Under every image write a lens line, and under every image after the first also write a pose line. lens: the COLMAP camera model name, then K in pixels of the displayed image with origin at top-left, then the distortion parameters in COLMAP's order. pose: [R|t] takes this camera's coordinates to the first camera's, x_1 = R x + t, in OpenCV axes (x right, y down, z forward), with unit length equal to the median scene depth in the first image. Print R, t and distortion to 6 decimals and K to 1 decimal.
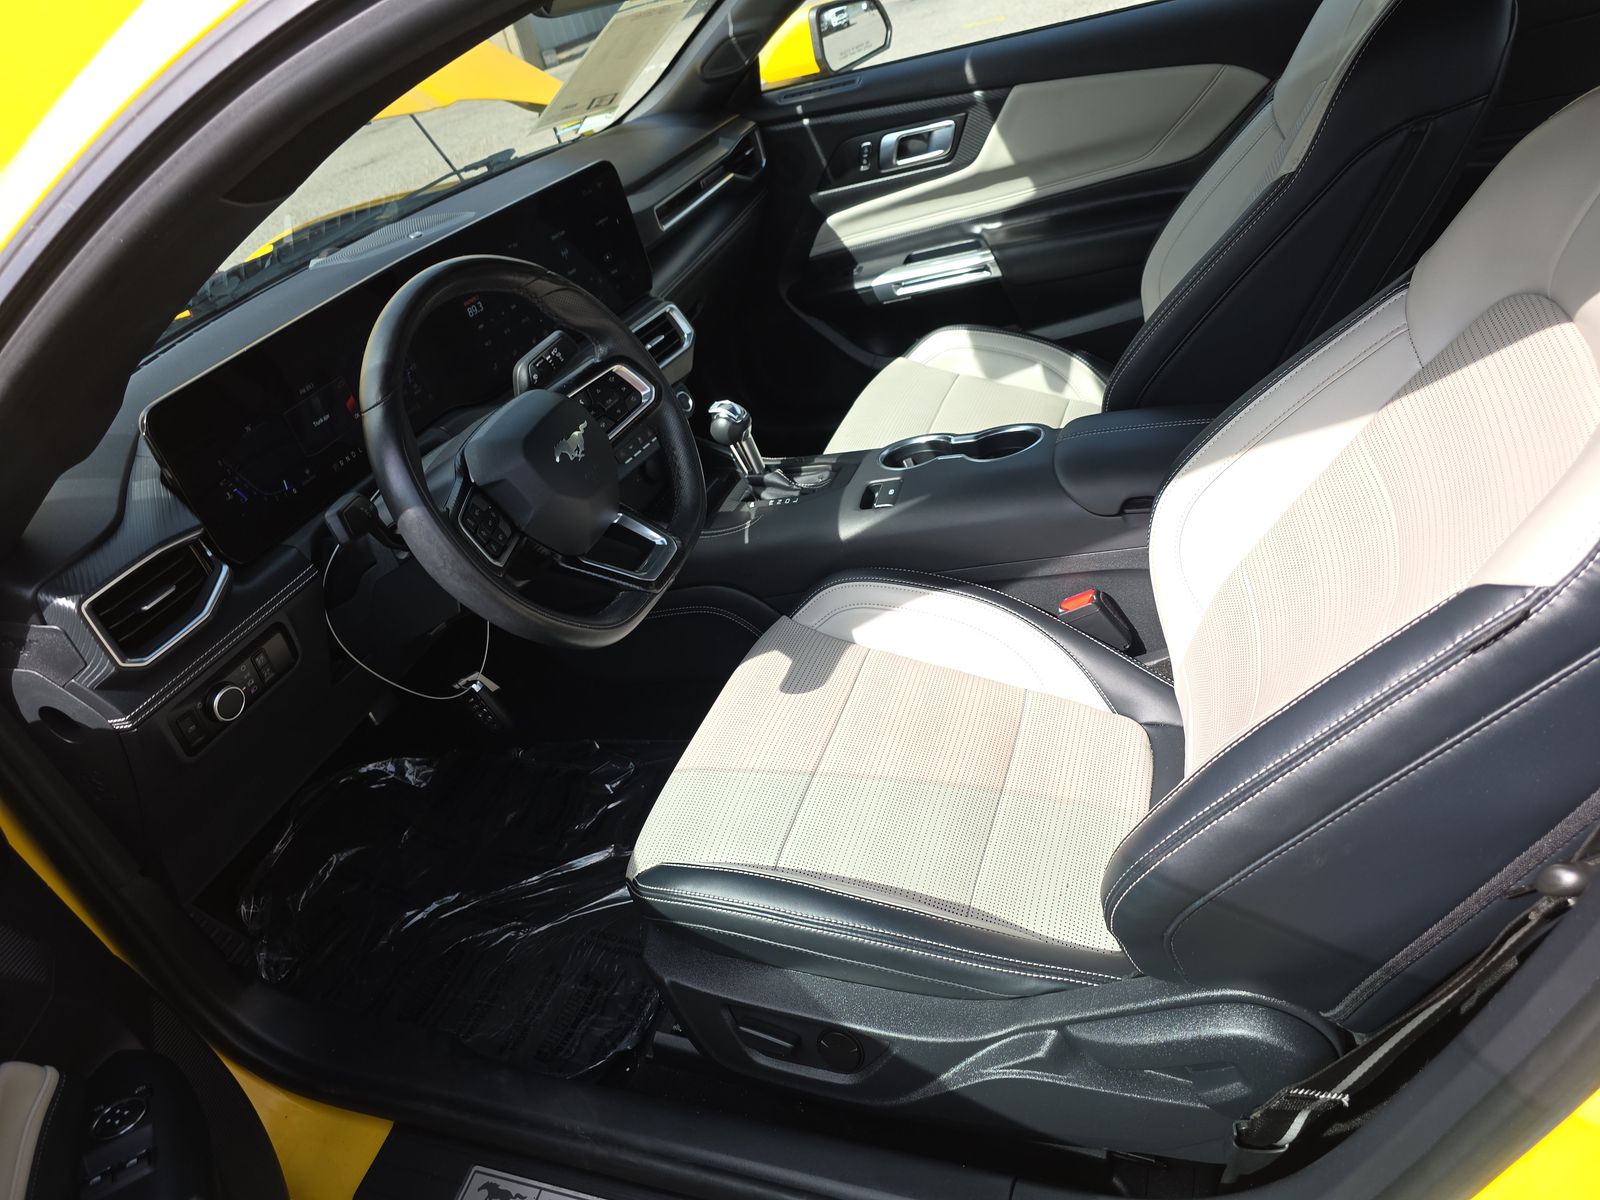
lens RADIAL K [[1131.2, 0, 800.0], [0, 1131.2, 600.0], [0, 0, 1]] dist [-0.012830, -0.049762]
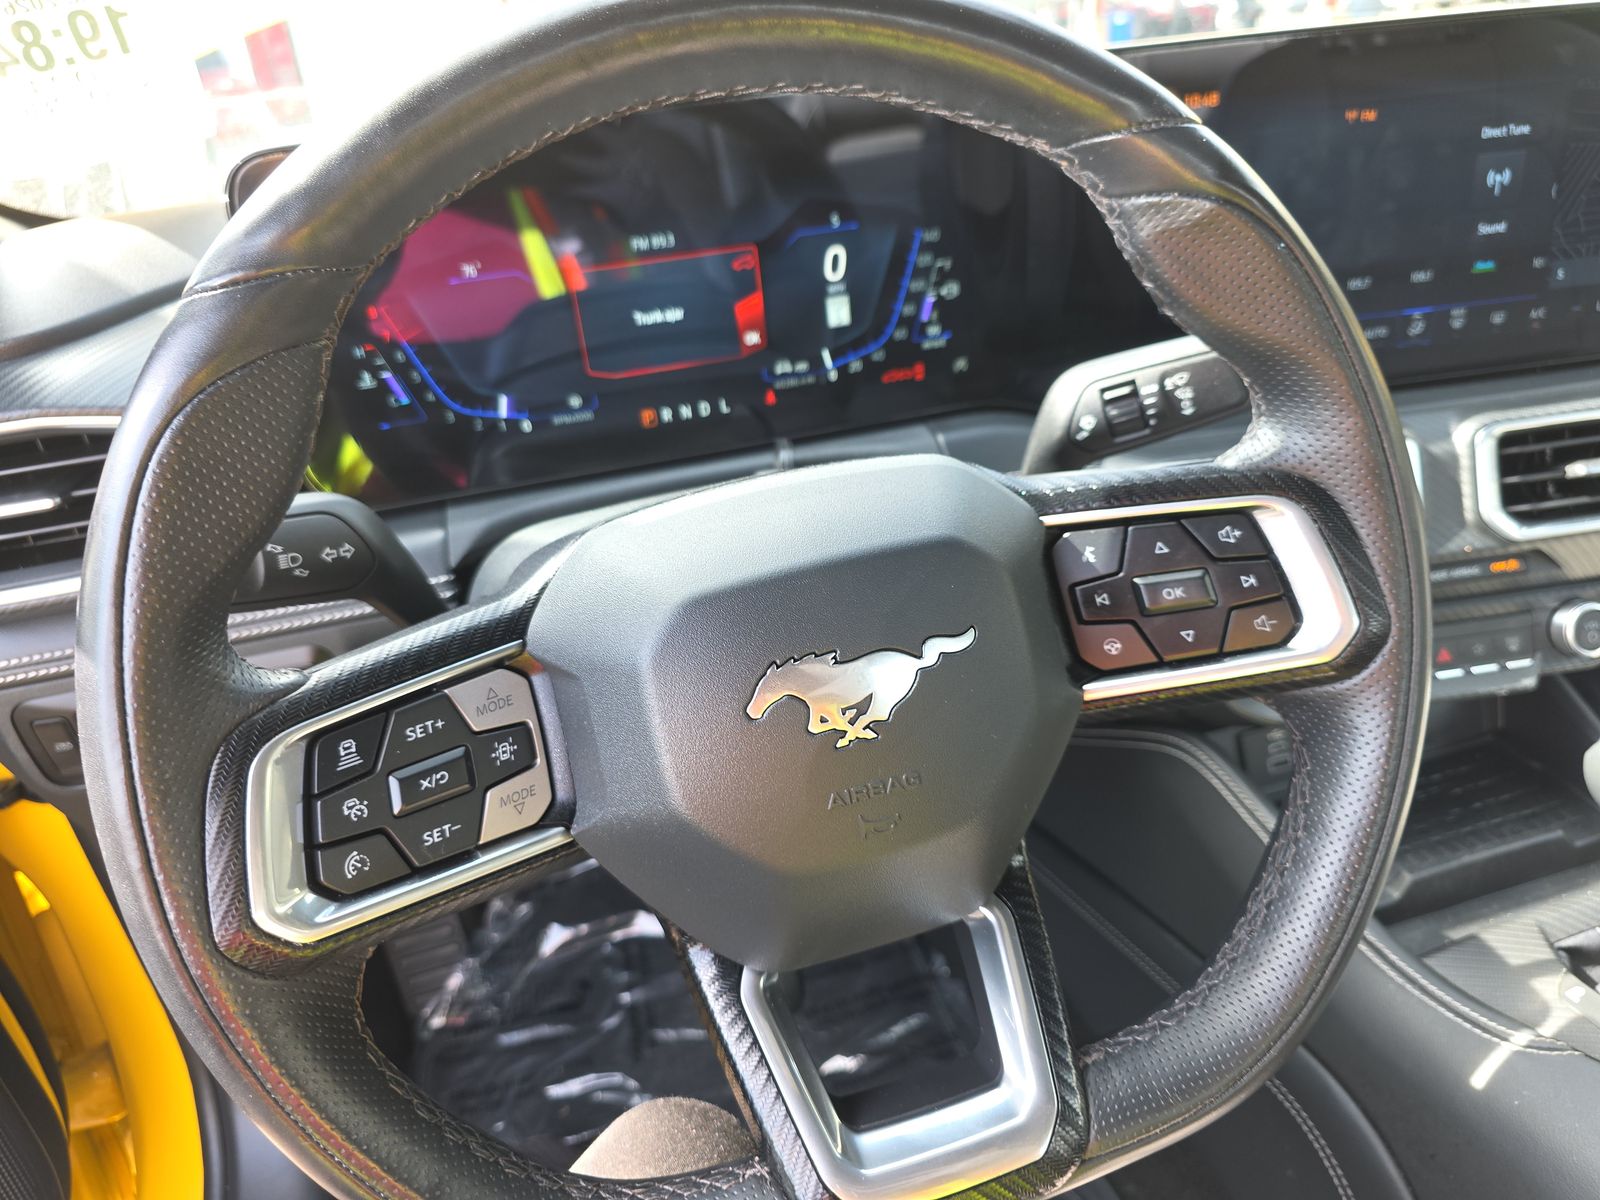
lens RADIAL K [[1131.2, 0, 800.0], [0, 1131.2, 600.0], [0, 0, 1]] dist [-0.012830, -0.049762]
pose [[0.581175, 0.509633, -0.634437, -0.031939], [-0.467048, 0.847324, 0.252803, -0.196574], [0.666410, 0.149390, 0.730466, 0.682587]]
